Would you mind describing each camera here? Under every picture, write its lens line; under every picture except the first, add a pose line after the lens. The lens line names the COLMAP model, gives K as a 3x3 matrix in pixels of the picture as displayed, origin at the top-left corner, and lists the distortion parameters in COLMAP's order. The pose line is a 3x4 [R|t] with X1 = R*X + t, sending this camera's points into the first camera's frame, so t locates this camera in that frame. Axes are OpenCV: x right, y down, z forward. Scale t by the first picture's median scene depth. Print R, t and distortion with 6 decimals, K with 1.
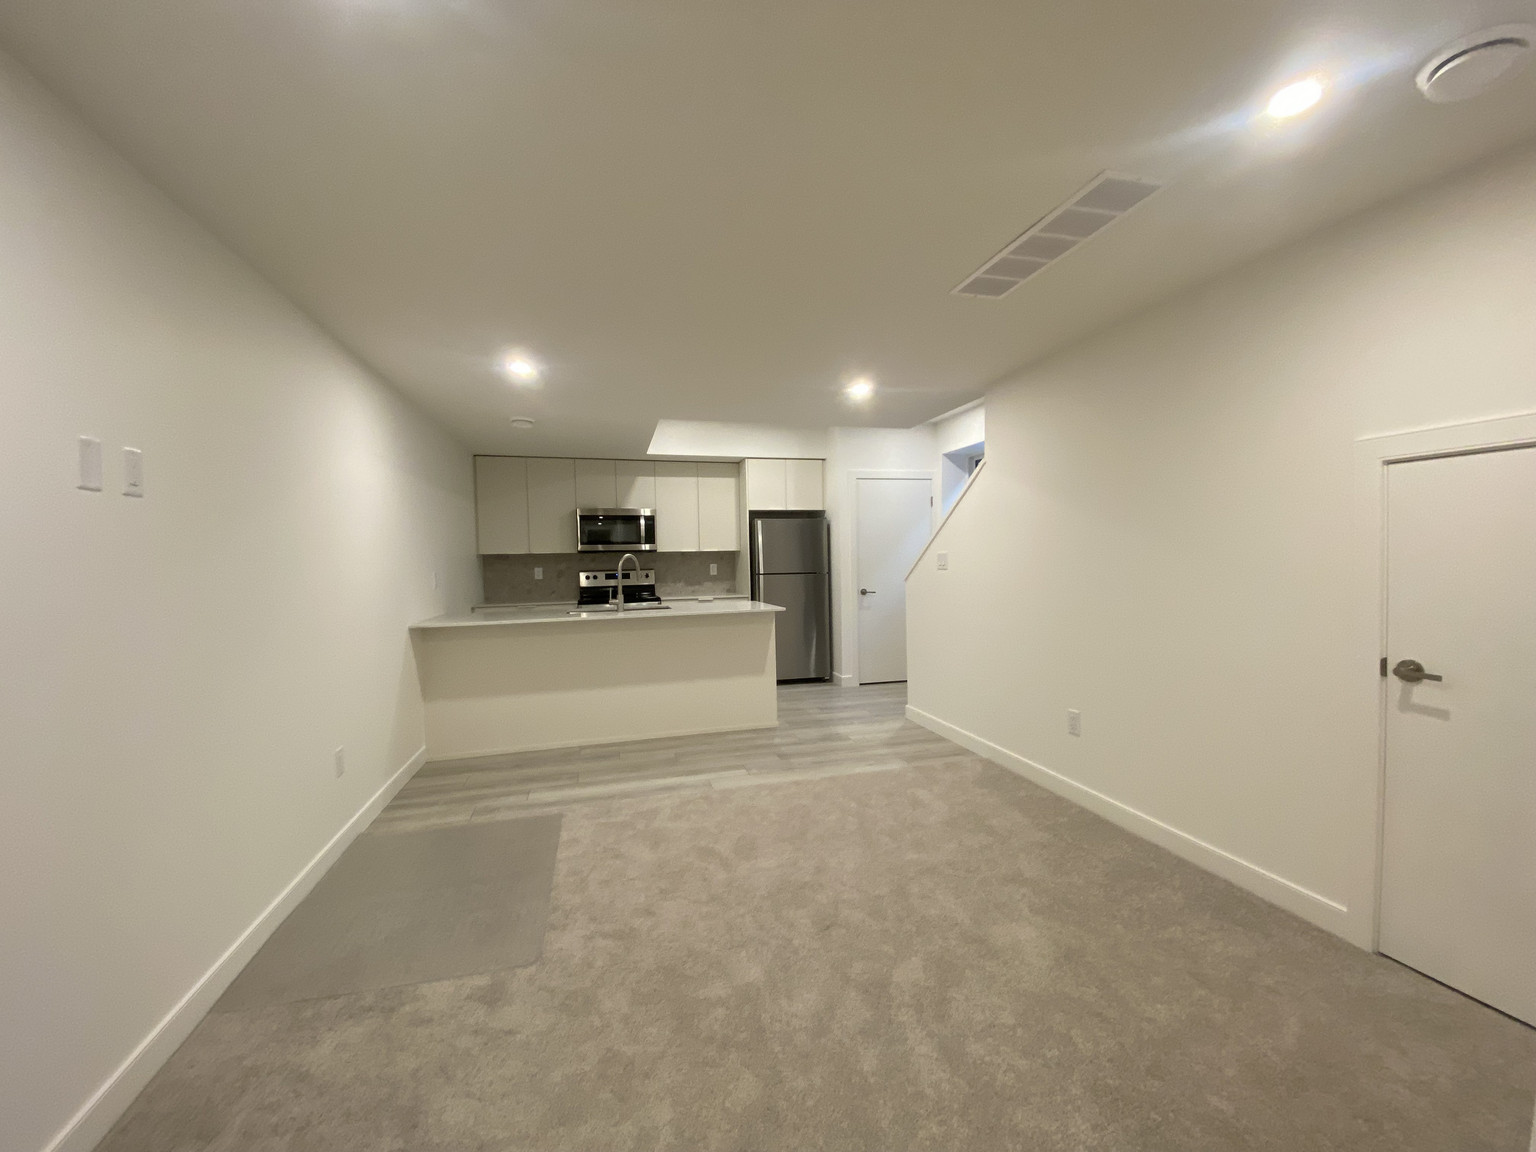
lens RADIAL K [[615.1, 0, 768.0], [0, 615.1, 576.0], [0, 0, 1]] dist [0.057268, -0.000005]
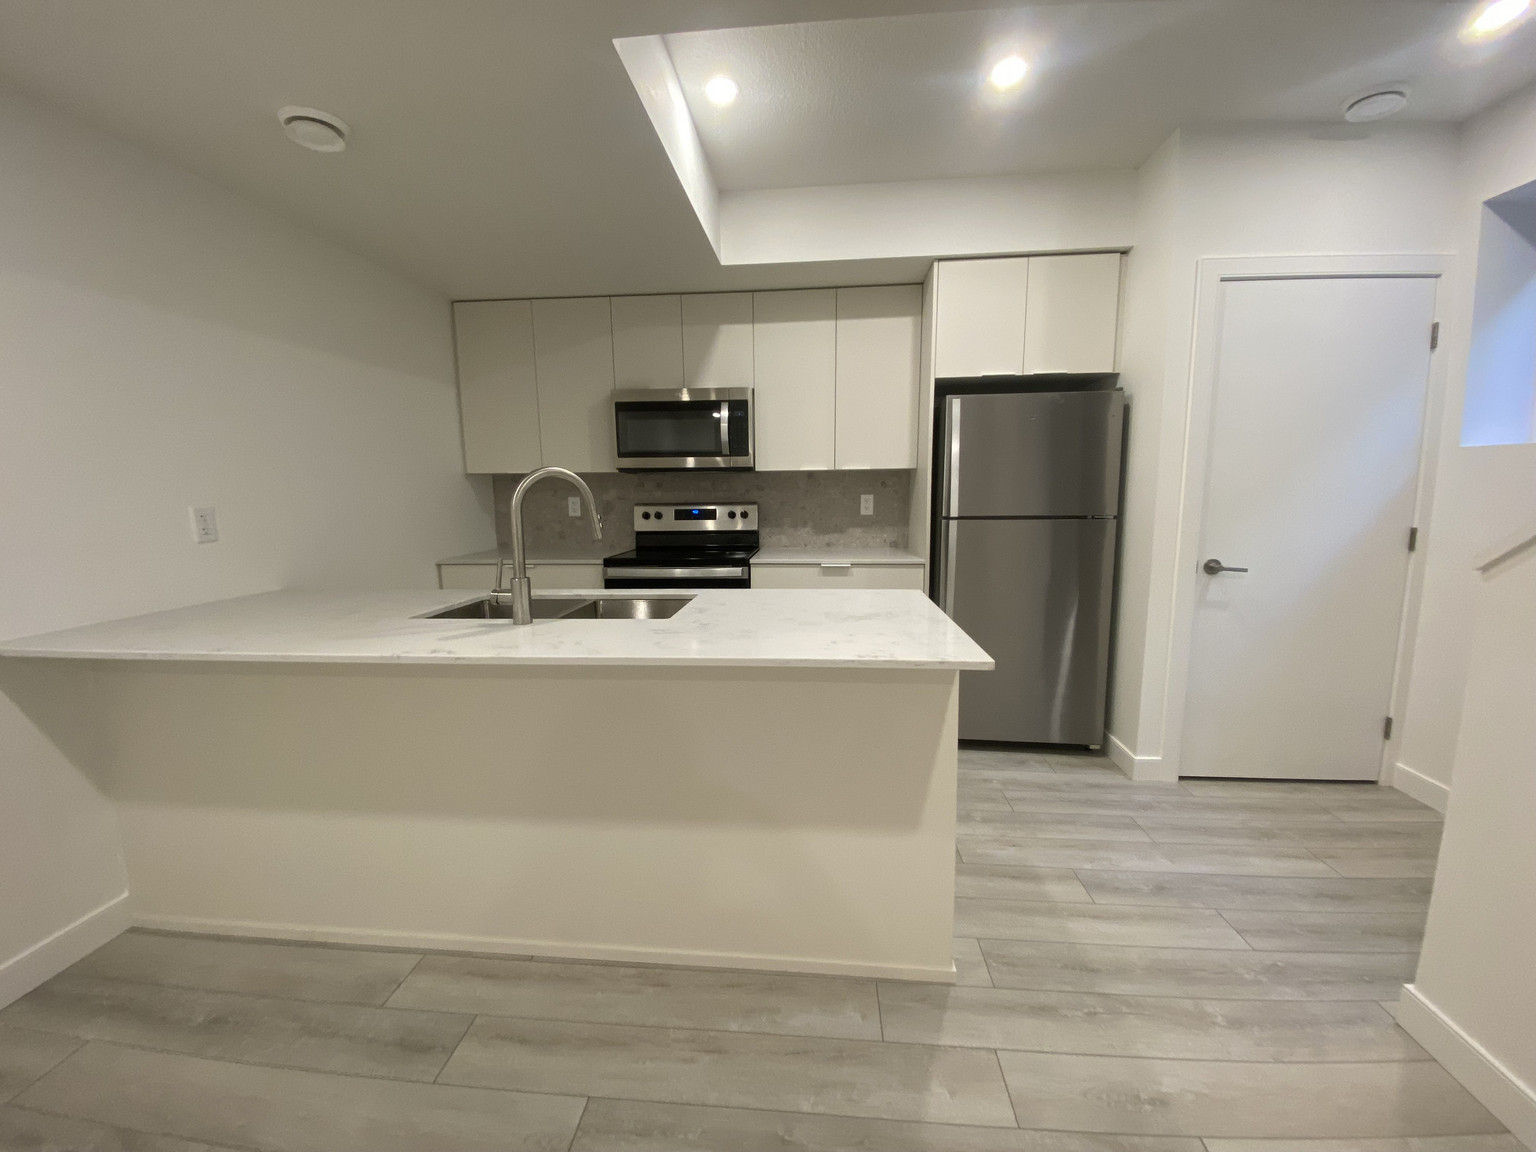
lens RADIAL K [[620.2, 0, 764.2], [0, 620.2, 576.3], [0, 0, 1]] dist [0.022806, -0.021473]
pose [[0.936655, 0.057878, -0.345438, 0.018888], [-0.017365, 0.992713, 0.119245, -0.012770], [0.349822, -0.105693, 0.930835, 0.503578]]
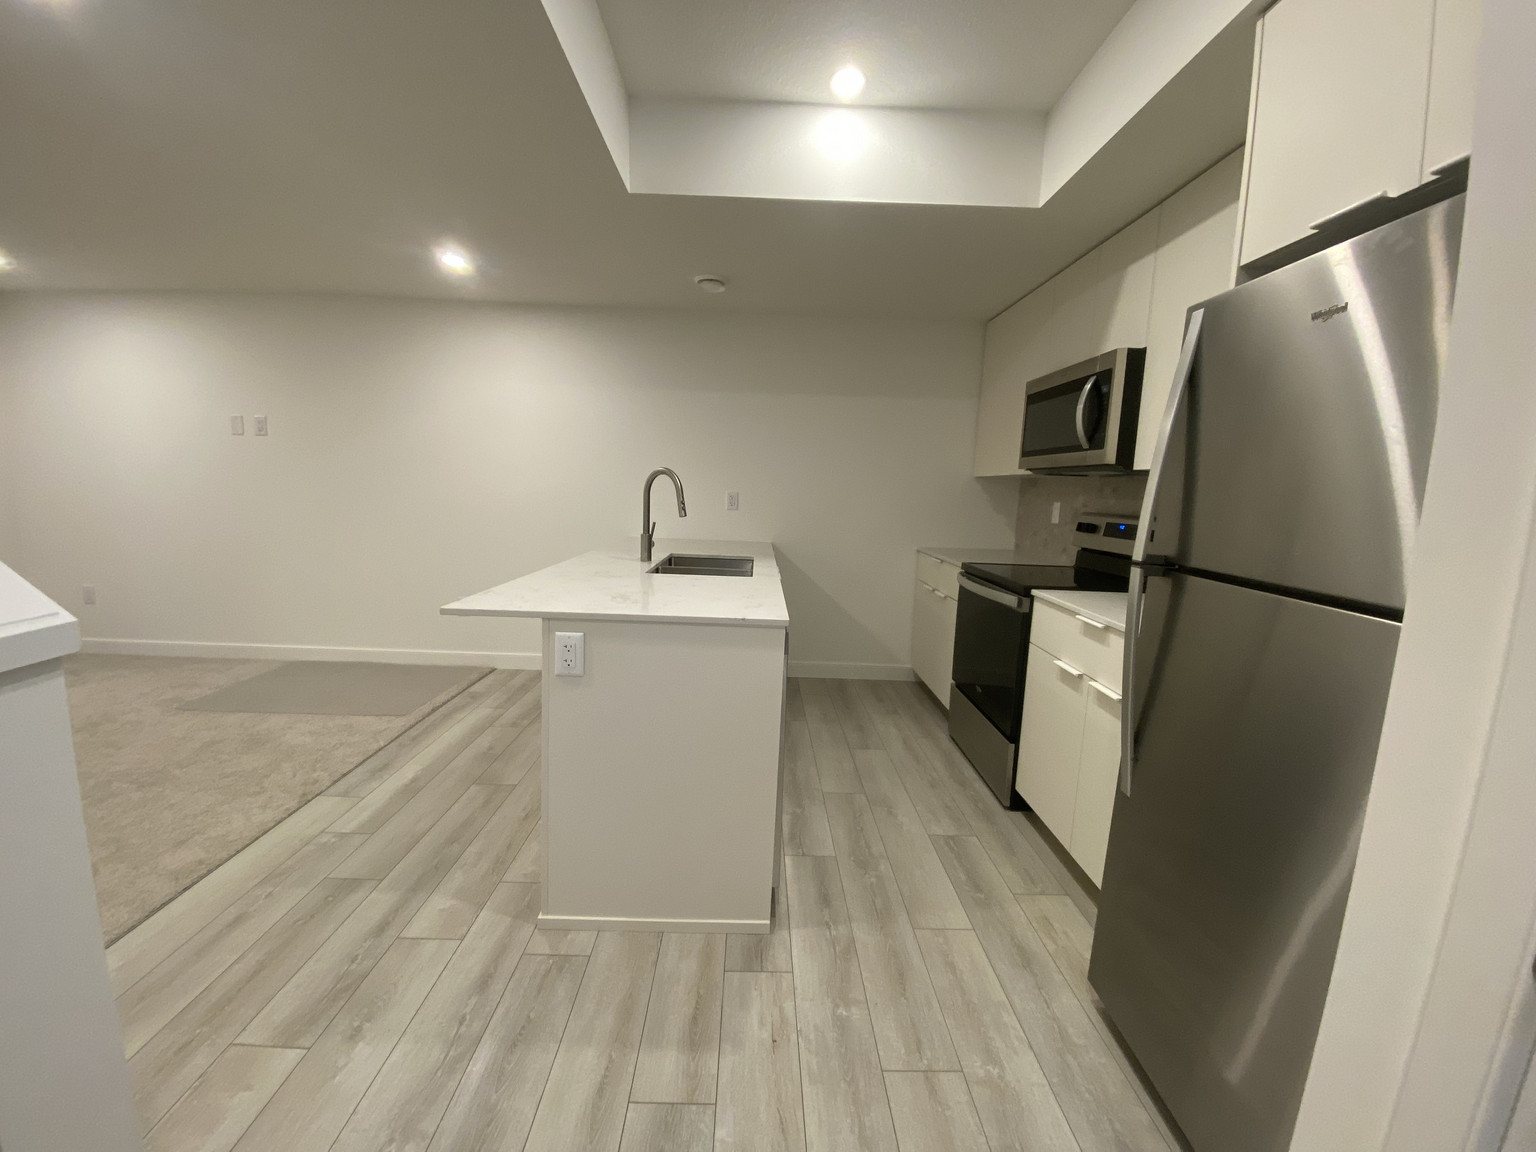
lens RADIAL K [[620.2, 0, 764.2], [0, 620.2, 576.3], [0, 0, 1]] dist [0.022806, -0.021473]
pose [[-0.252797, 0.150071, -0.955810, 0.236597], [-0.057088, 0.983863, 0.169574, -0.028493], [0.965834, 0.097433, -0.240150, 0.908810]]
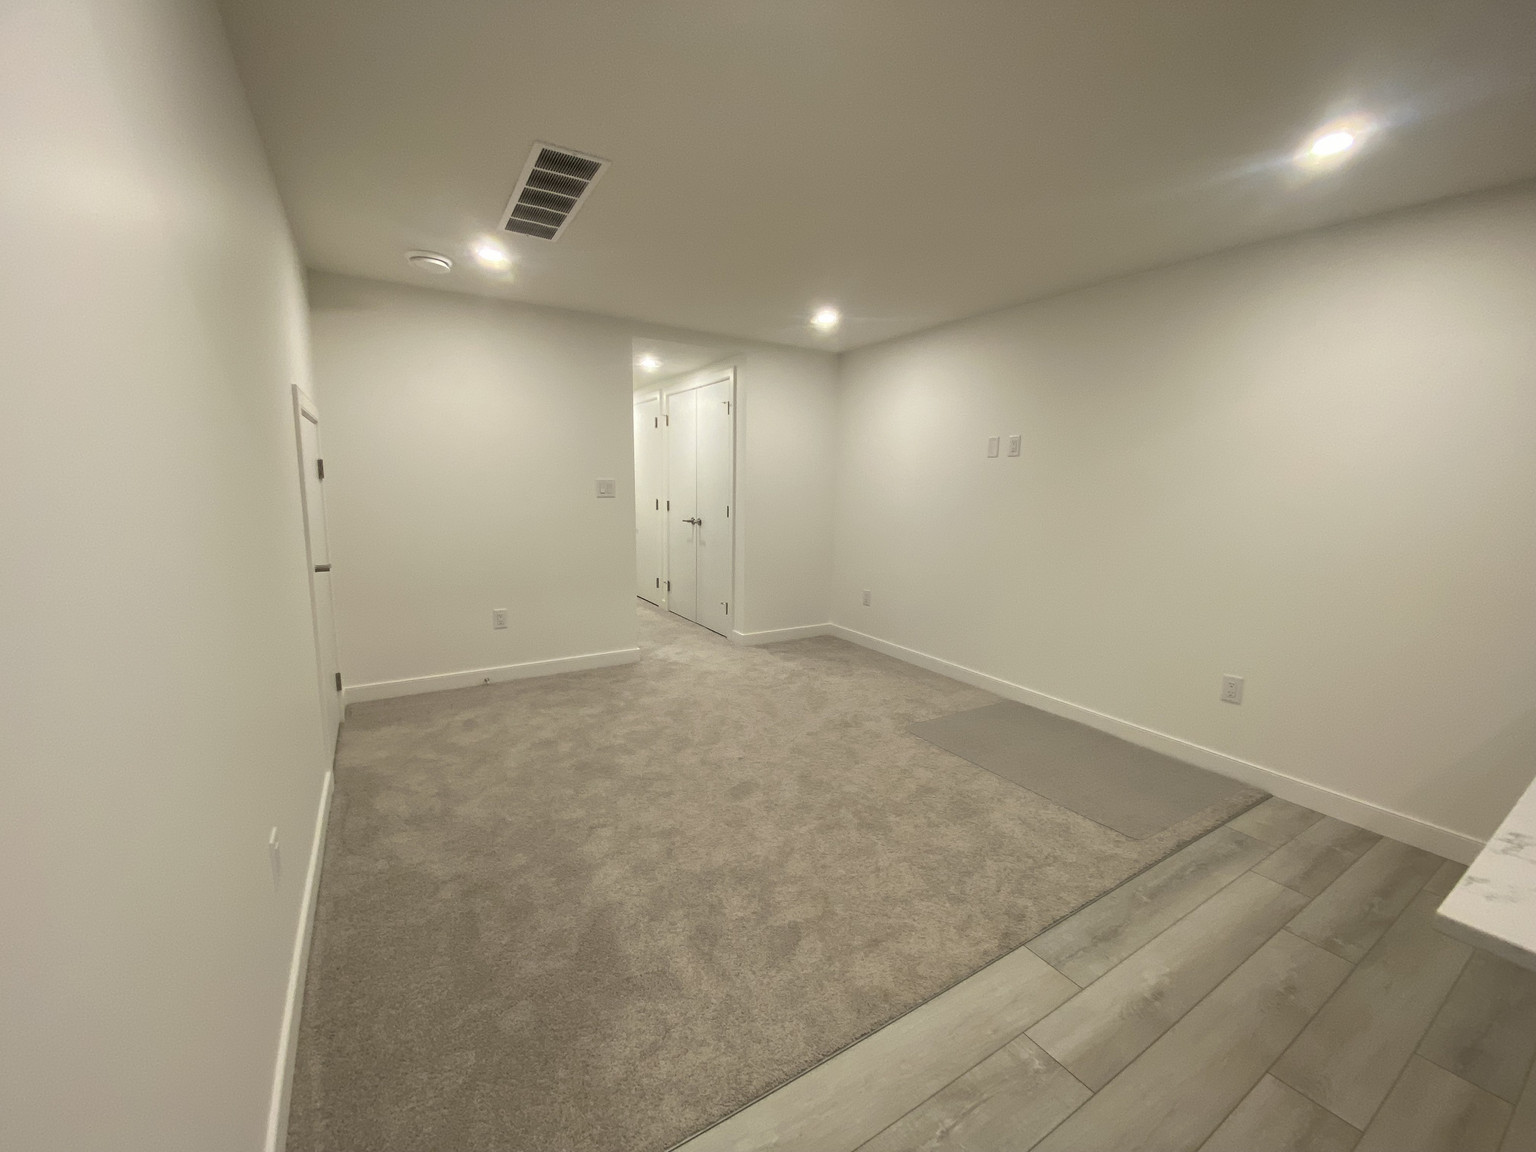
lens RADIAL K [[602.6, 0, 735.9], [0, 602.6, 573.9], [0, 0, 1]] dist [-0.036131, -0.000281]
pose [[-0.971635, 0.044148, -0.232327, 0.134818], [0.001227, 0.983348, 0.181731, -0.025569], [0.236482, 0.176291, -0.955509, 0.752110]]
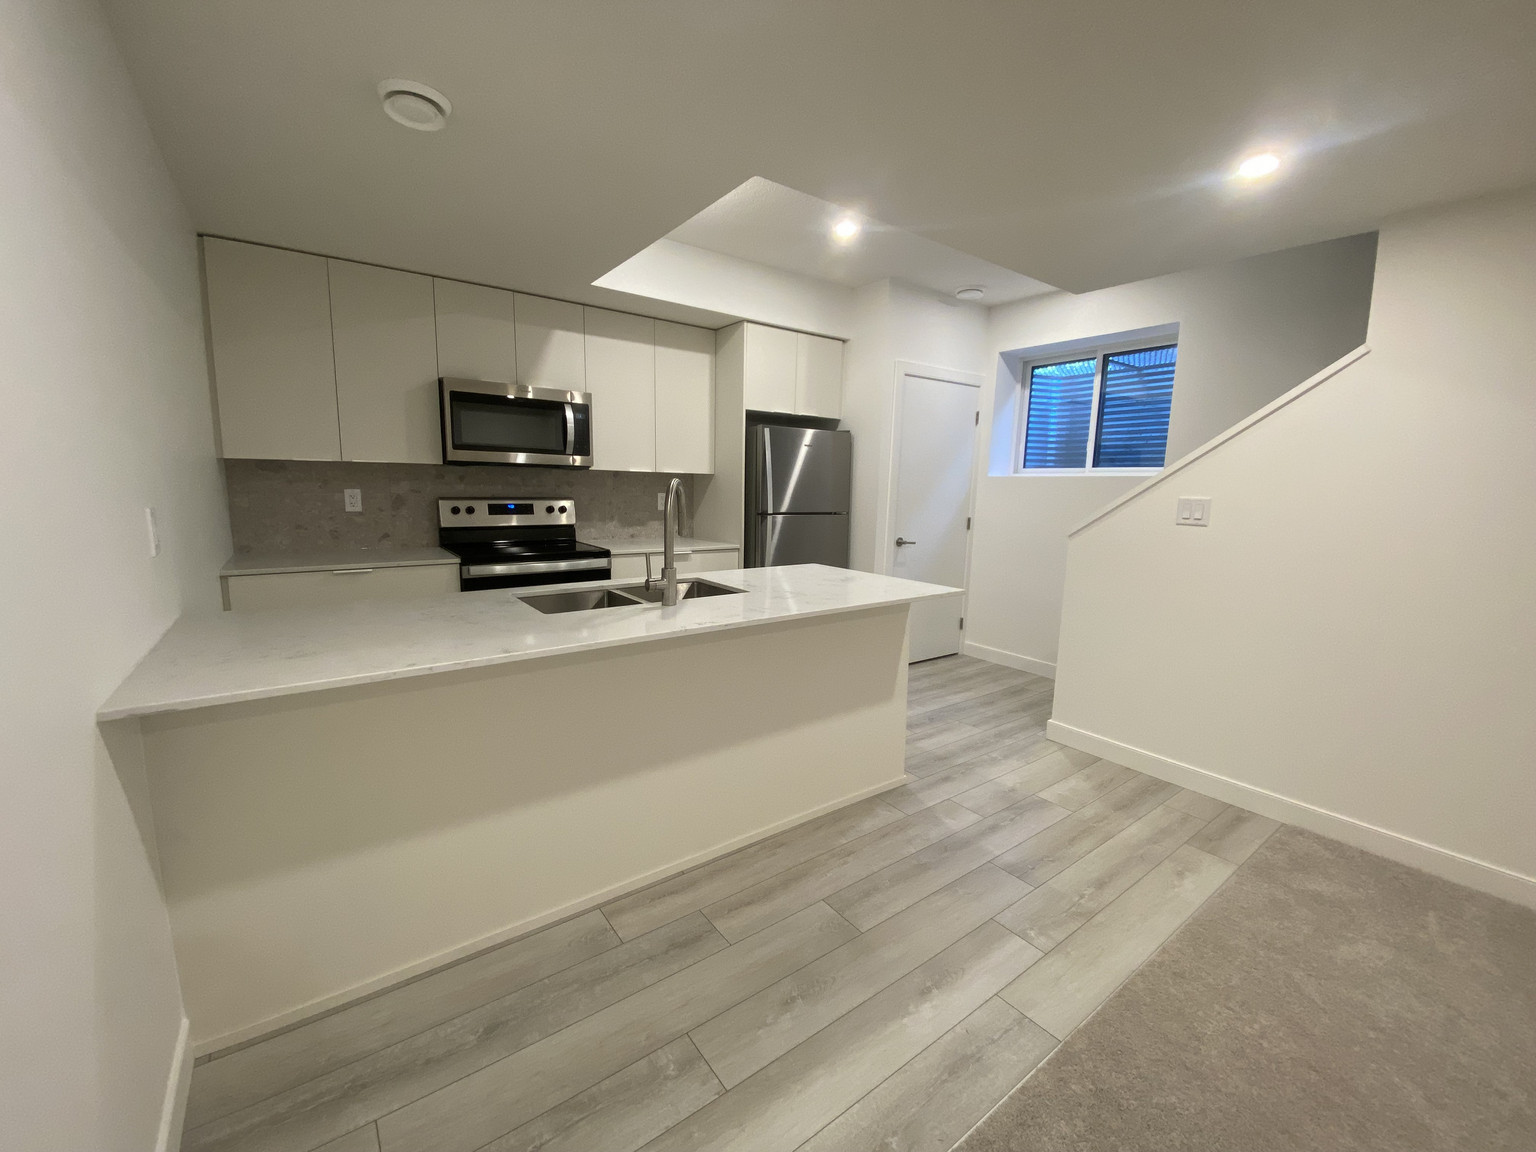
lens RADIAL K [[620.2, 0, 764.2], [0, 620.2, 576.3], [0, 0, 1]] dist [0.022806, -0.021473]
pose [[0.933860, -0.012732, 0.357411, -0.241813], [-0.031896, 0.992419, 0.118692, -0.014386], [-0.356213, -0.122241, 0.926374, 0.393142]]
